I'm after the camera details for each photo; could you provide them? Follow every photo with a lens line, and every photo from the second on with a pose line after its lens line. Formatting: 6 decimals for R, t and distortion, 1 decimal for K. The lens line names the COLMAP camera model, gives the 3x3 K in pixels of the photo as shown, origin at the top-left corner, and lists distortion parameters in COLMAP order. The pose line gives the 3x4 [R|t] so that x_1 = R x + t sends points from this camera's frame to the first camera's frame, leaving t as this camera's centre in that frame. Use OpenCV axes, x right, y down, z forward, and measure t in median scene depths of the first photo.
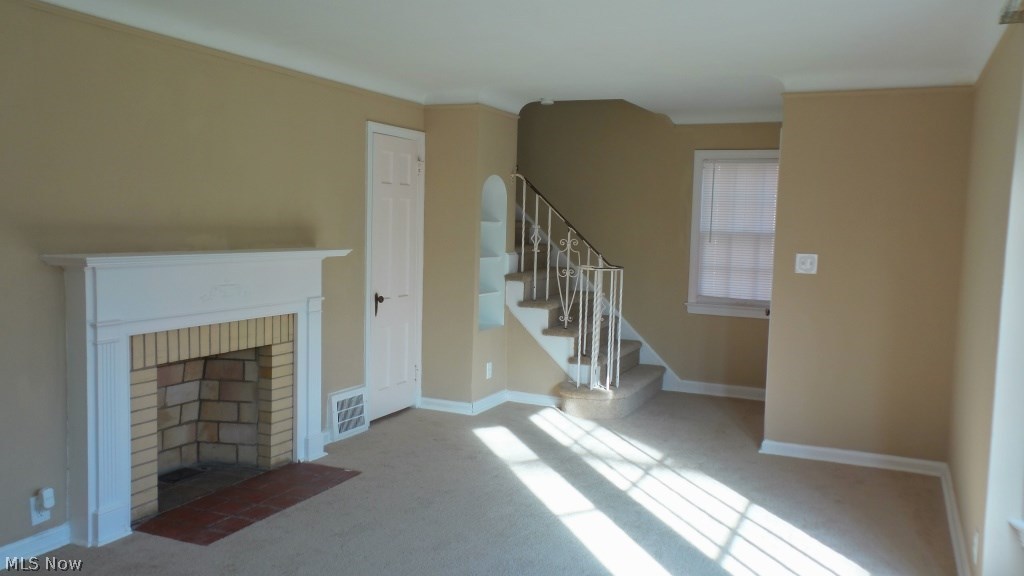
lens RADIAL K [[835.5, 0, 512.0], [0, 835.5, 288.0], [0, 0, 1]] dist [0.043135, 0.004512]
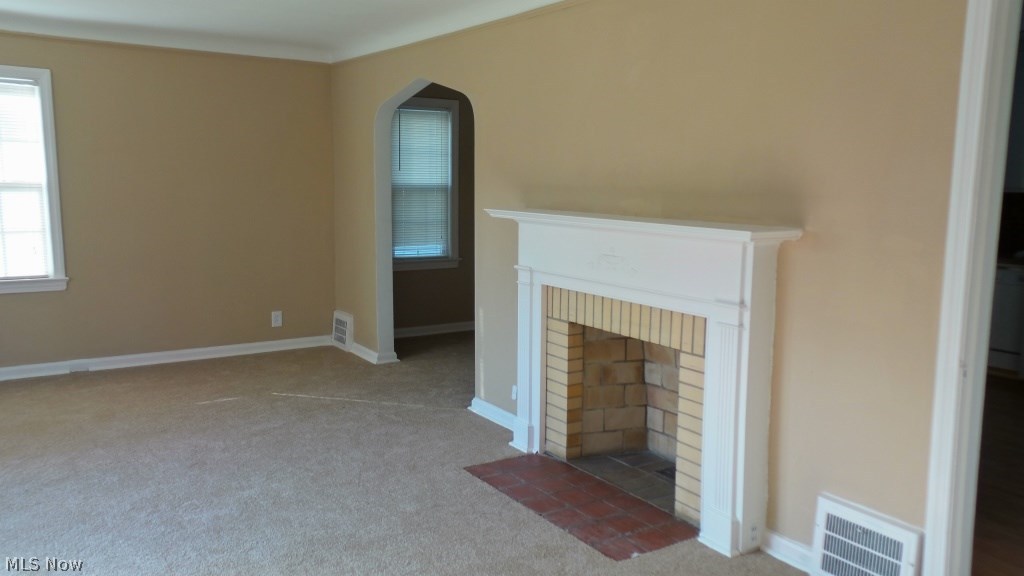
lens RADIAL K [[811.9, 0, 512.0], [0, 811.9, 288.0], [0, 0, 1]] dist [-0.002905, -0.002972]
pose [[-0.533969, 0.072836, -0.842361, 0.421740], [-0.101174, 0.983620, 0.149184, -0.084682], [0.839429, 0.164885, -0.517853, 1.332207]]
